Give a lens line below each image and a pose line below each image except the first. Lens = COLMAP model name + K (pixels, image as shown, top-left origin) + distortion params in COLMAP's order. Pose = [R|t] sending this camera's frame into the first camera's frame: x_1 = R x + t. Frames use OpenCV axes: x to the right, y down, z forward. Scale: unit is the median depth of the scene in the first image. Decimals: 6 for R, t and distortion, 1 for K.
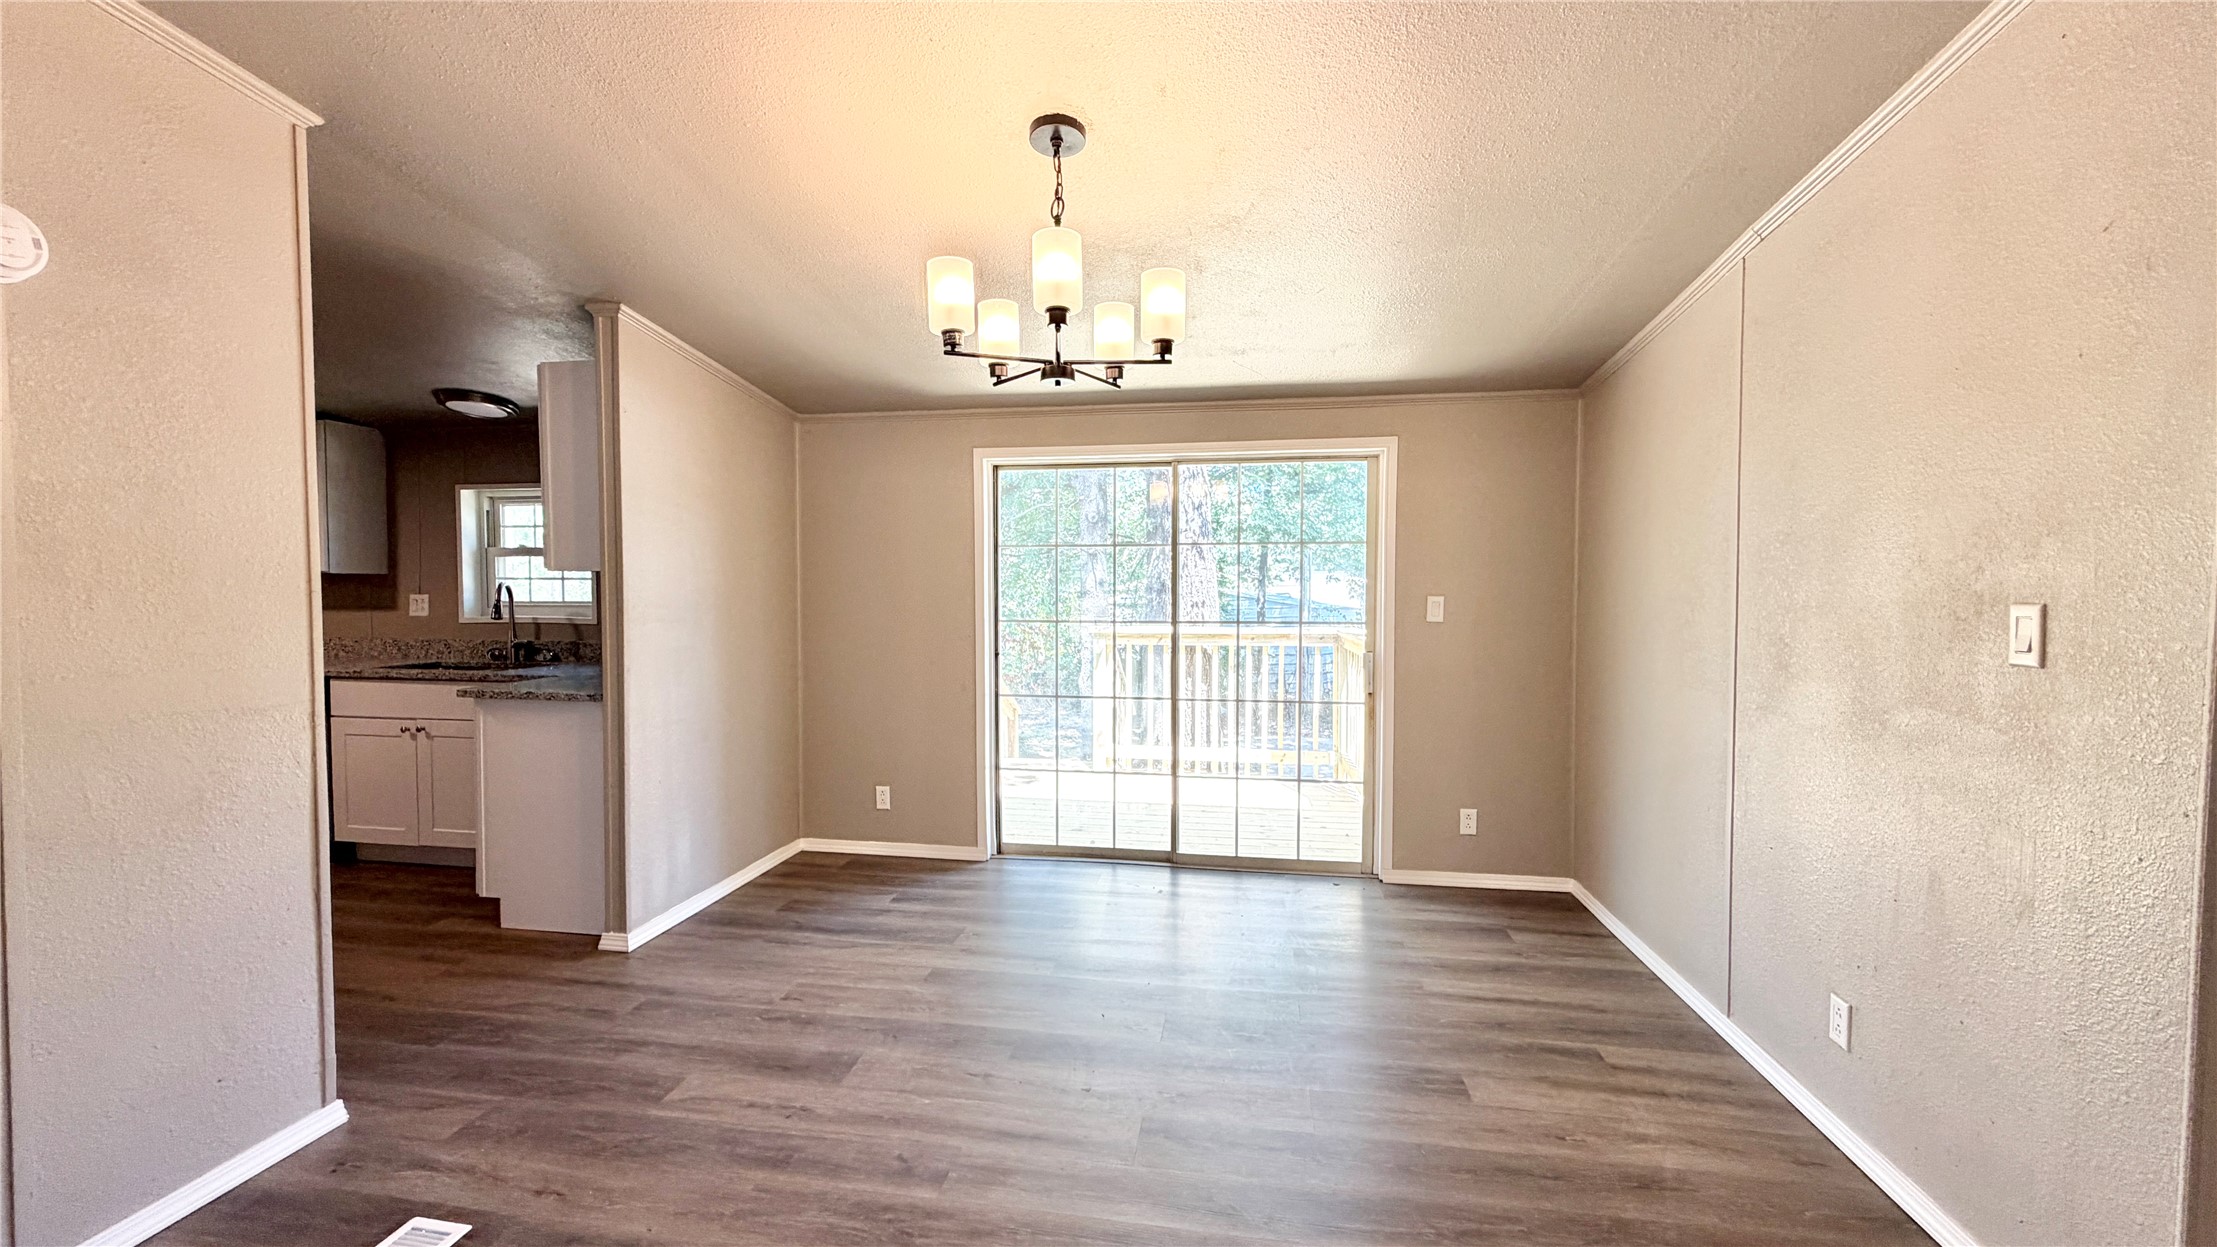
lens RADIAL K [[904.5, 0, 1108.5], [0, 904.5, 623.5], [0, 0, 1]] dist [0.002014, 0.000079]
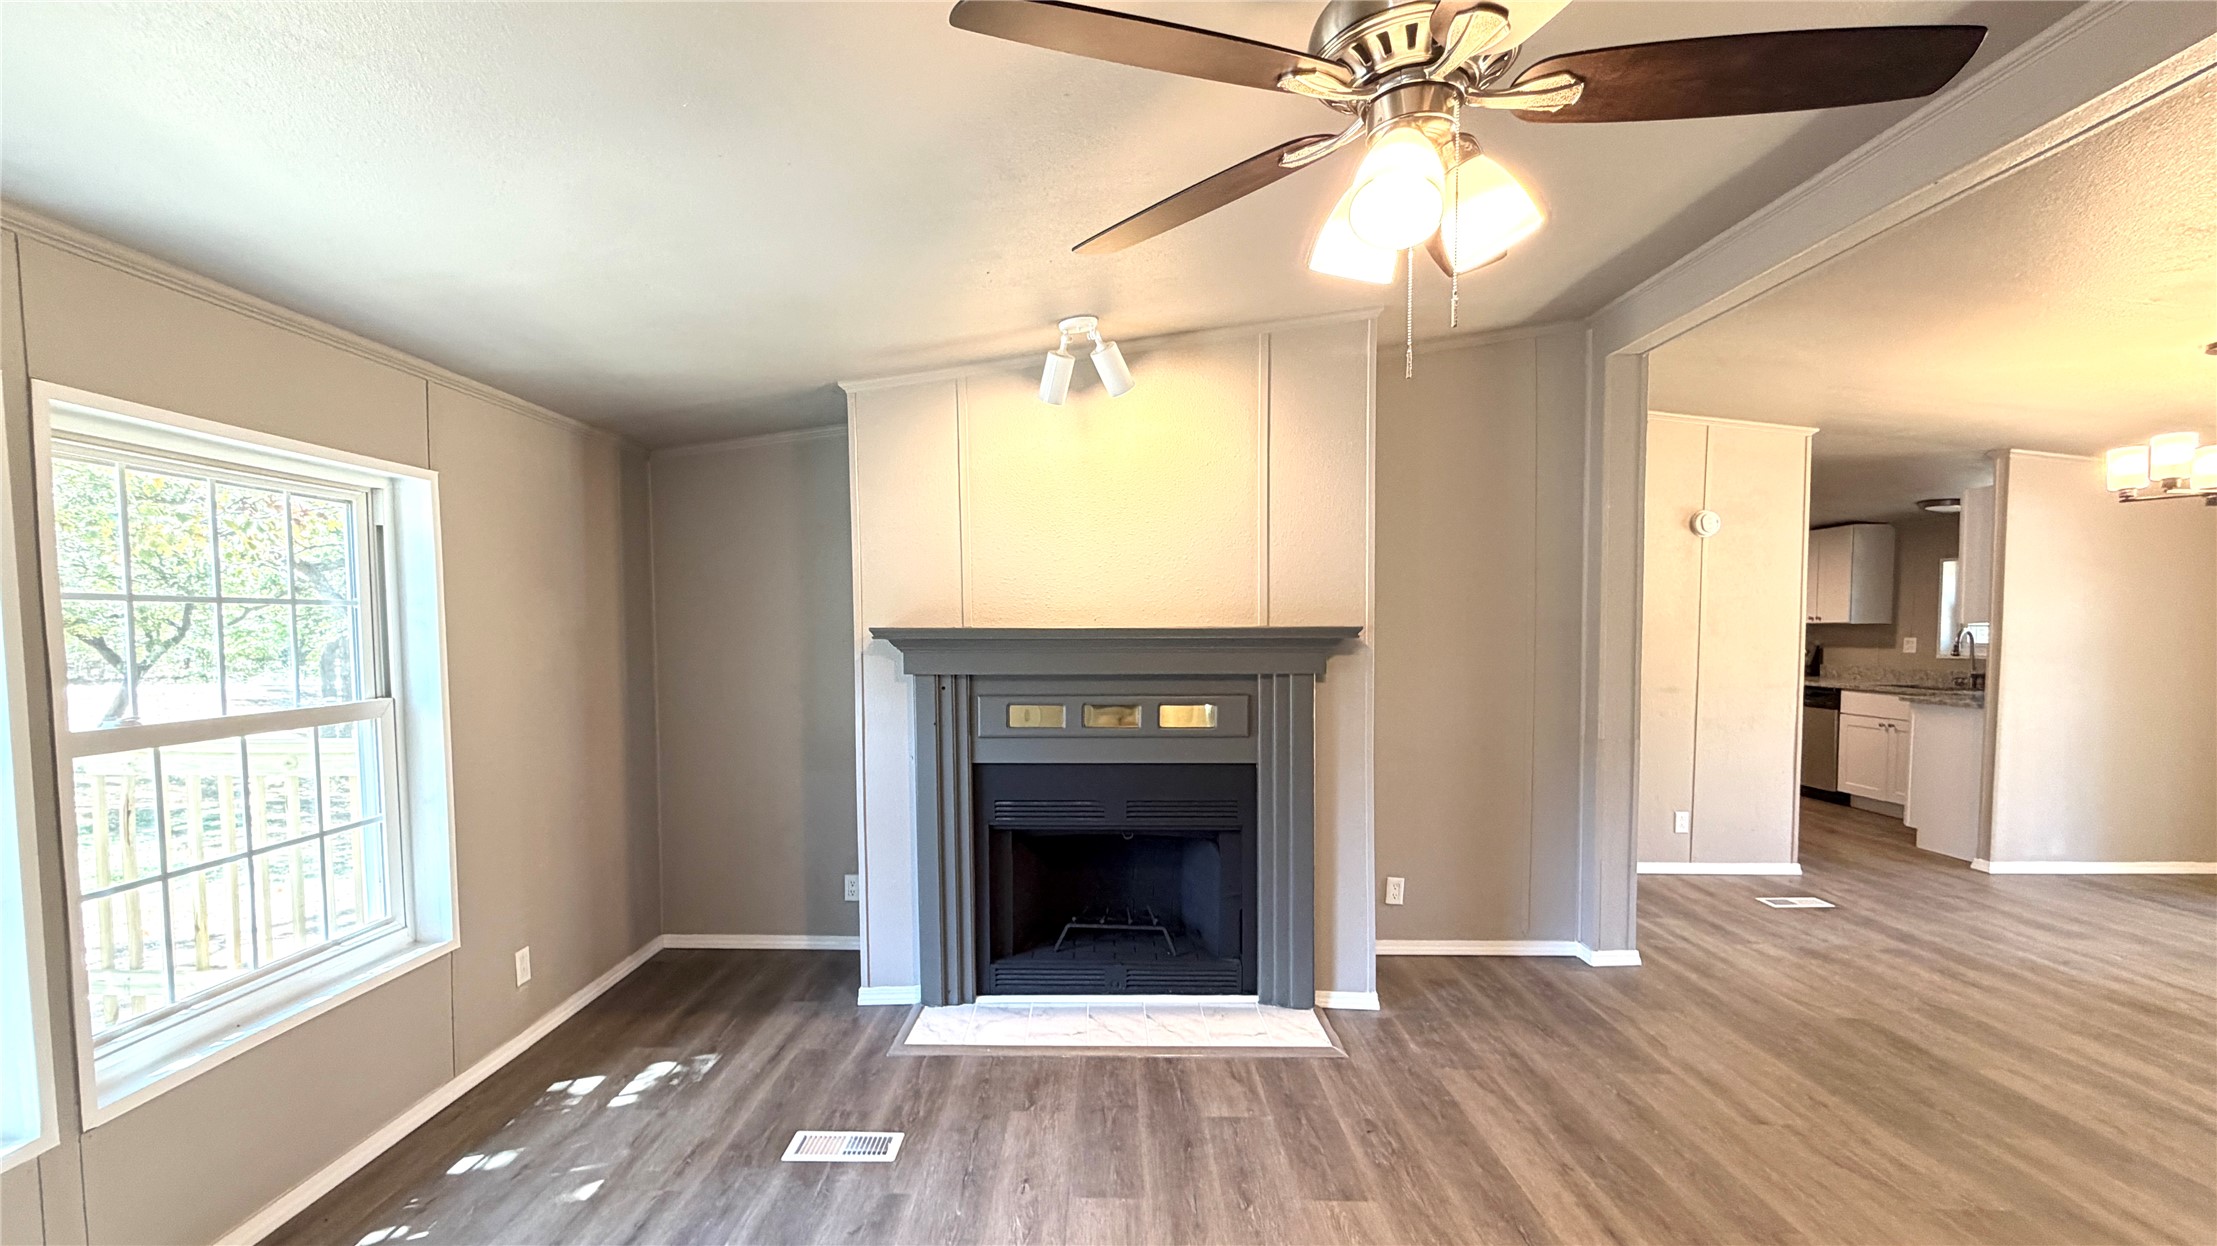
lens RADIAL K [[948.5, 0, 1107.9], [0, 948.5, 679.5], [0, 0, 1]] dist [0.002237, 0.000213]
pose [[0.147318, 0.049333, -0.987858, 0.627135], [-0.035359, 0.998380, 0.044585, 0.013632], [0.988457, 0.028361, 0.148824, -0.550660]]
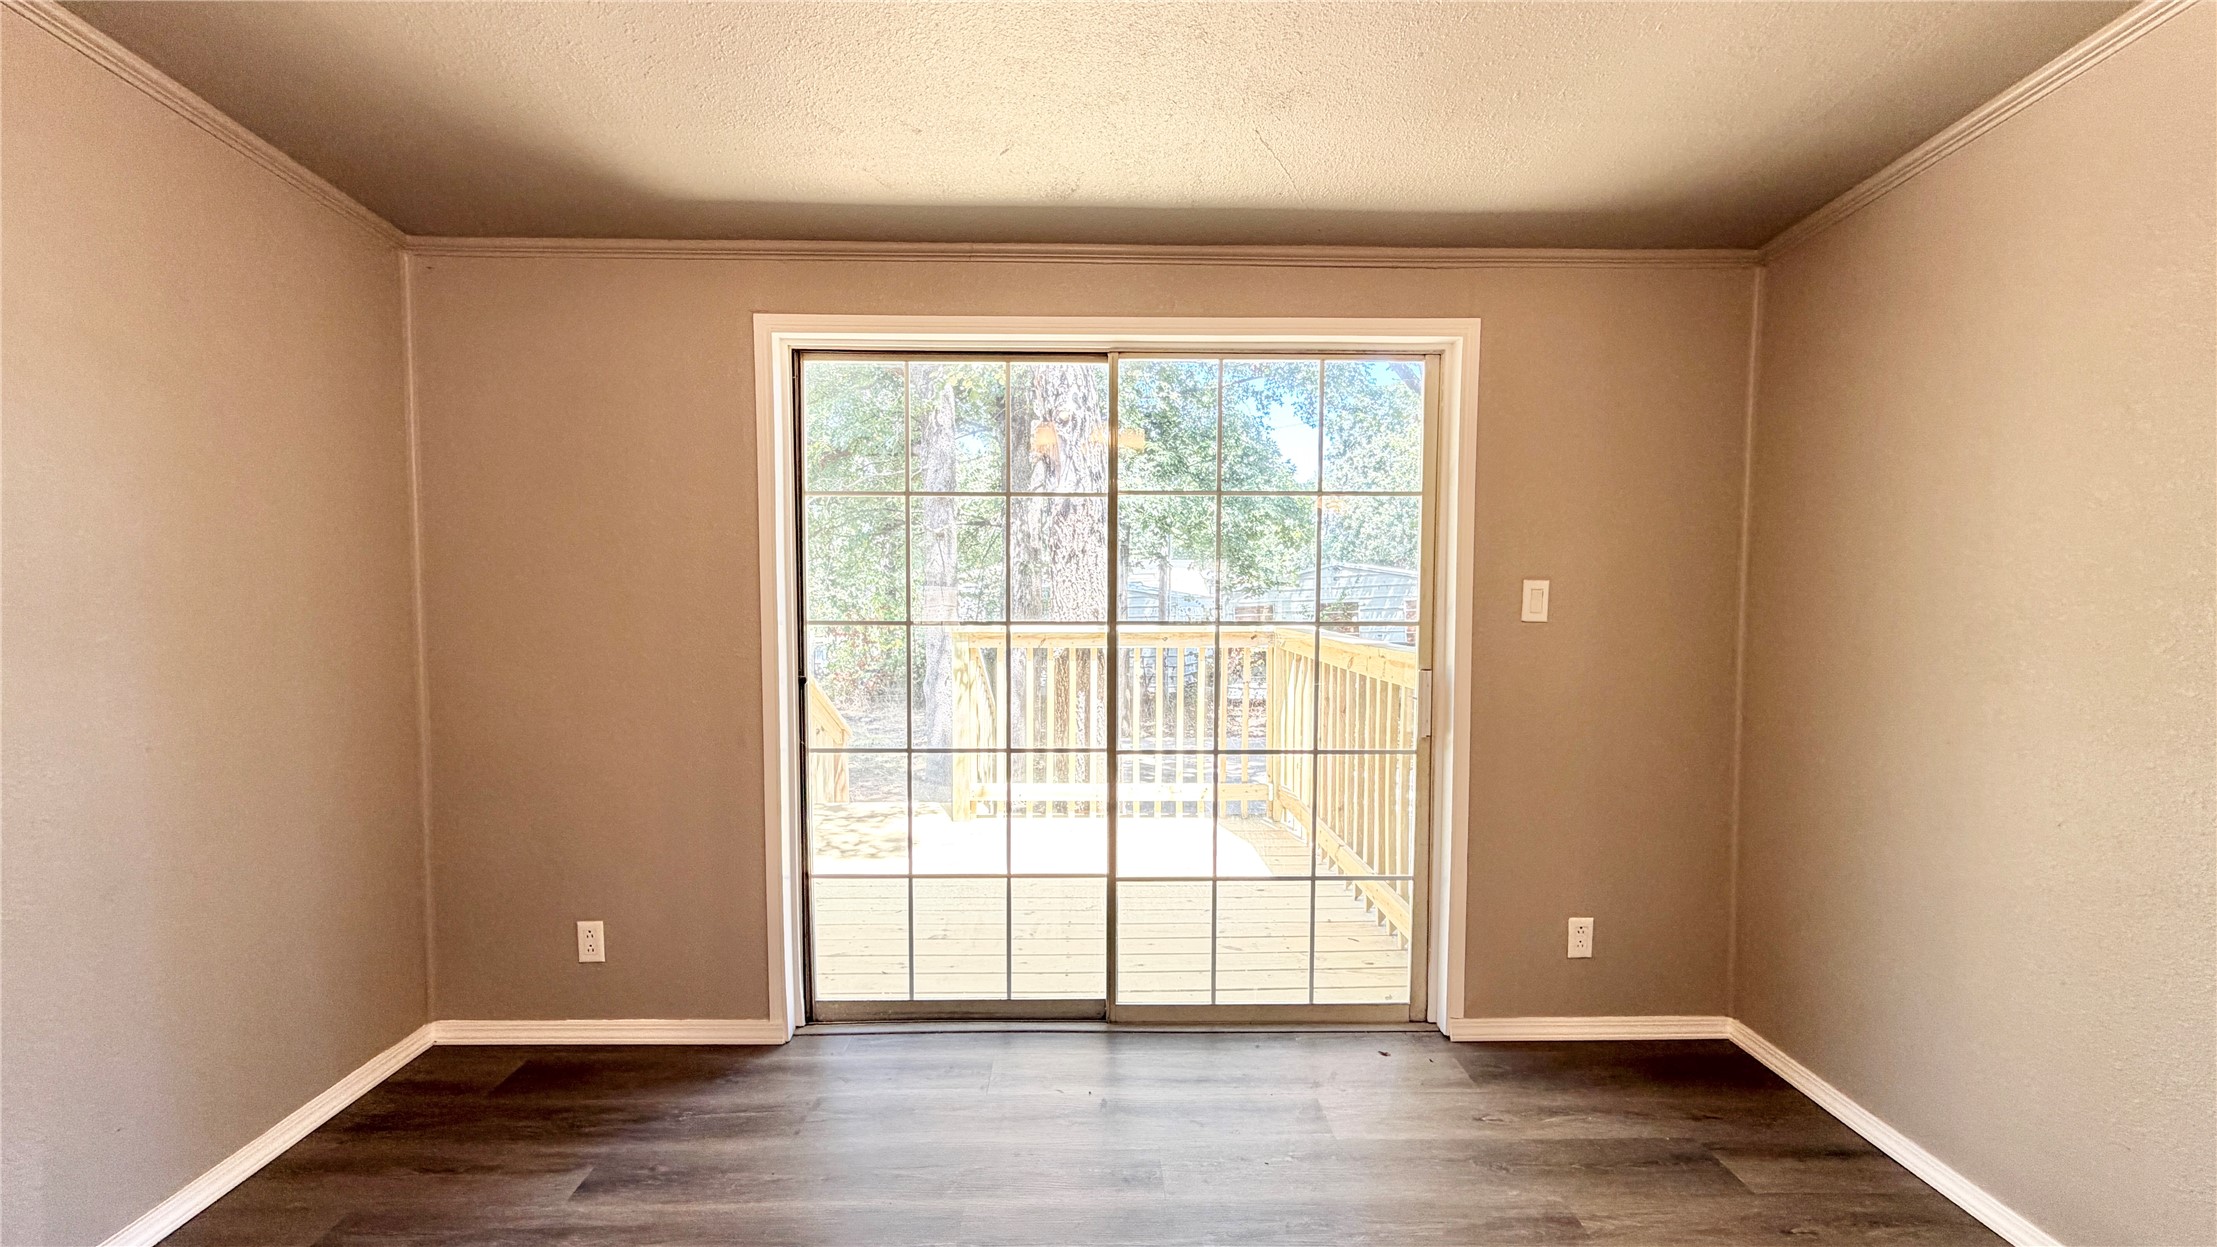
lens RADIAL K [[904.5, 0, 1108.5], [0, 904.5, 623.5], [0, 0, 1]] dist [0.002014, 0.000079]
pose [[0.984062, -0.006531, 0.177708, -0.035737], [0.004416, 0.999915, 0.012293, -0.008933], [-0.177774, -0.011313, 0.984006, 0.419789]]
